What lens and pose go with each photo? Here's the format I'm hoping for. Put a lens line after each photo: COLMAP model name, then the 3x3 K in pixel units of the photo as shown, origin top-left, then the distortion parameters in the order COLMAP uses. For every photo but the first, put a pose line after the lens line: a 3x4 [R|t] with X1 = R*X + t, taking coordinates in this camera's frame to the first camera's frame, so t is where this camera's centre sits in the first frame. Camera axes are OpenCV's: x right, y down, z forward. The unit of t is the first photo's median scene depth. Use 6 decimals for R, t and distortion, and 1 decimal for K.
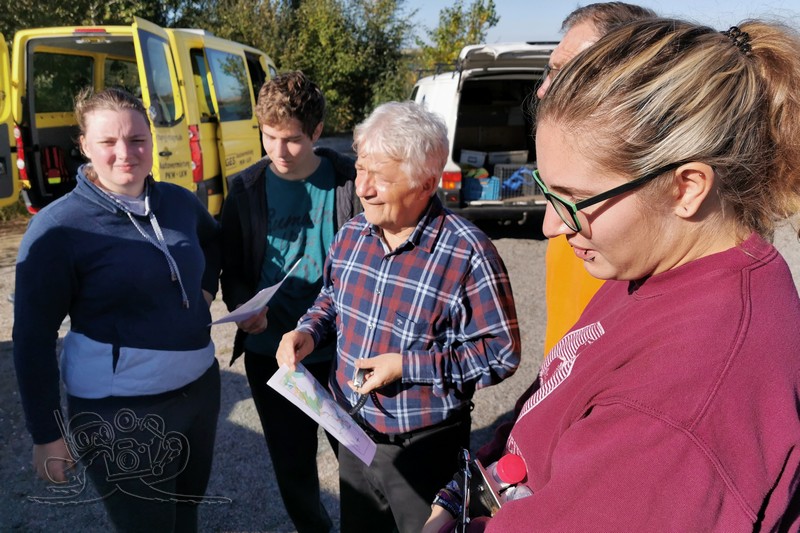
lens RADIAL K [[653.0, 0, 381.7], [0, 653.0, 282.8], [0, 0, 1]] dist [0.057915, -0.056732]
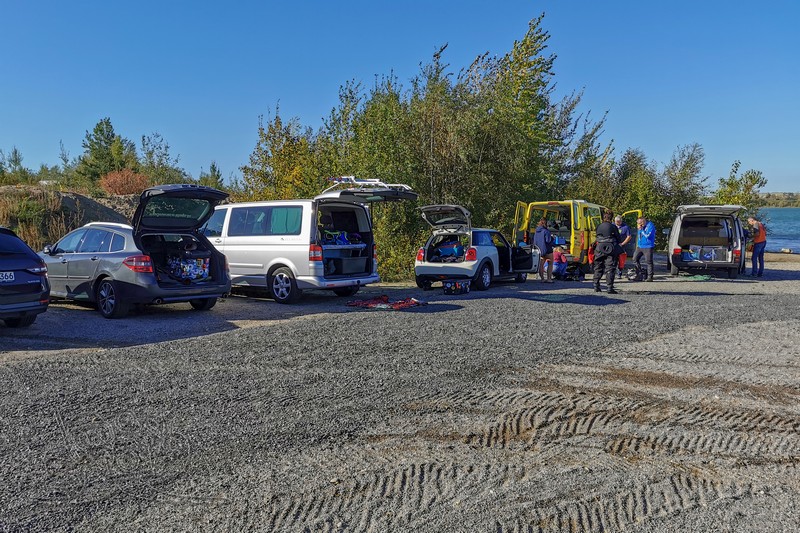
lens RADIAL K [[629.0, 0, 419.9], [0, 629.0, 294.8], [0, 0, 1]] dist [0.082833, -0.099422]
pose [[0.907328, 0.052182, -0.417172, 0.263591], [-0.129992, 0.978465, -0.160335, 0.600845], [0.399822, 0.199706, 0.894573, -1.818071]]
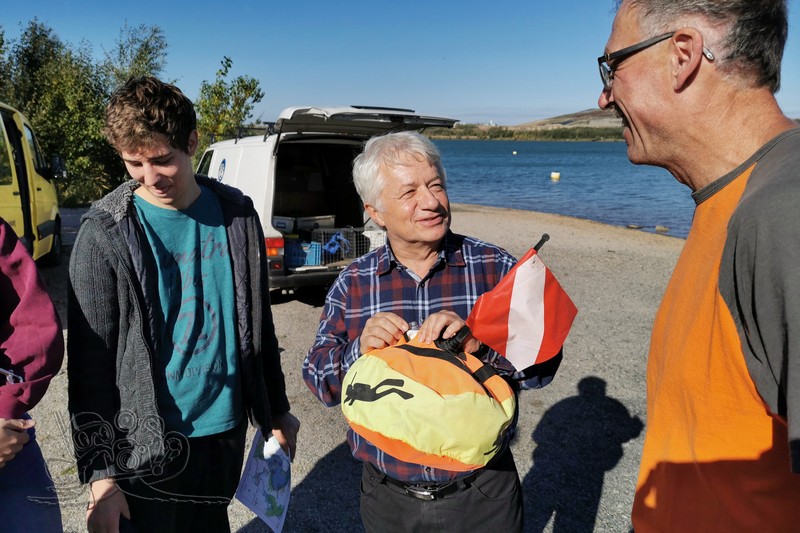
lens RADIAL K [[629.0, 0, 404.9], [0, 629.0, 266.6], [0, 0, 1]] dist [0.082833, -0.099422]
pose [[0.917392, -0.053428, 0.394382, -0.077430], [0.101902, 0.989448, -0.102995, -0.016433], [-0.384718, 0.134675, 0.913157, 0.108607]]
